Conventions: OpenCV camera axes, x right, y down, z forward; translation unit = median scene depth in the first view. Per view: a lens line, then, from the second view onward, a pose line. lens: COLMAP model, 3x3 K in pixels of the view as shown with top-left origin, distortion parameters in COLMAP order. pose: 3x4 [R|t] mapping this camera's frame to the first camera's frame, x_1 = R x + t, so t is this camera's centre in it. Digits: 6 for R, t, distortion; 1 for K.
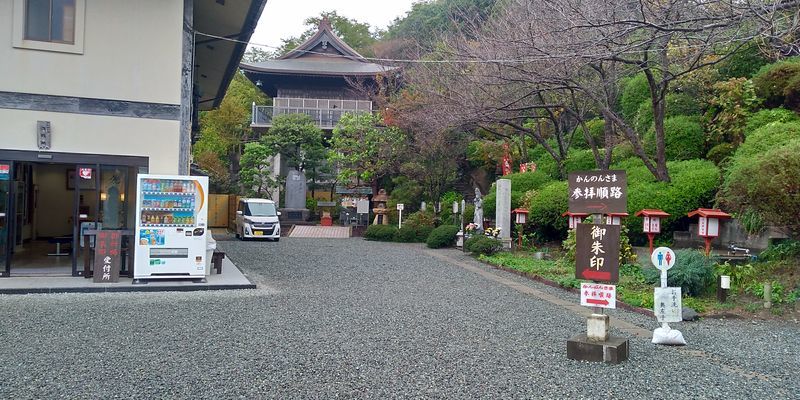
lens RADIAL K [[597.6, 0, 400.0], [0, 597.6, 200.0], [0, 0, 1]] dist [-0.004385, -0.006246]
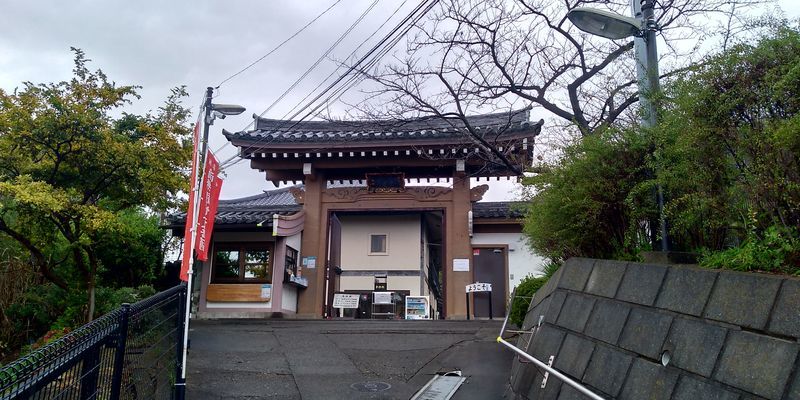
lens RADIAL K [[597.6, 0, 400.0], [0, 597.6, 200.0], [0, 0, 1]] dist [-0.004385, -0.006246]
pose [[0.893650, -0.120759, -0.432211, 0.798752], [0.008370, 0.967432, -0.252992, 0.228398], [0.448686, 0.222469, 0.865557, -1.535217]]
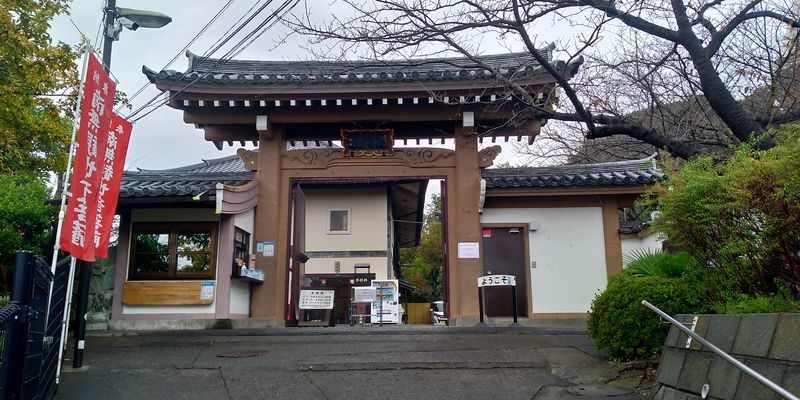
lens RADIAL K [[597.6, 0, 400.0], [0, 597.6, 200.0], [0, 0, 1]] dist [-0.004385, -0.006246]
pose [[0.930302, -0.105455, -0.351307, 0.564202], [0.031382, 0.977151, -0.210218, 0.152577], [0.365449, 0.184542, 0.912355, -1.250418]]
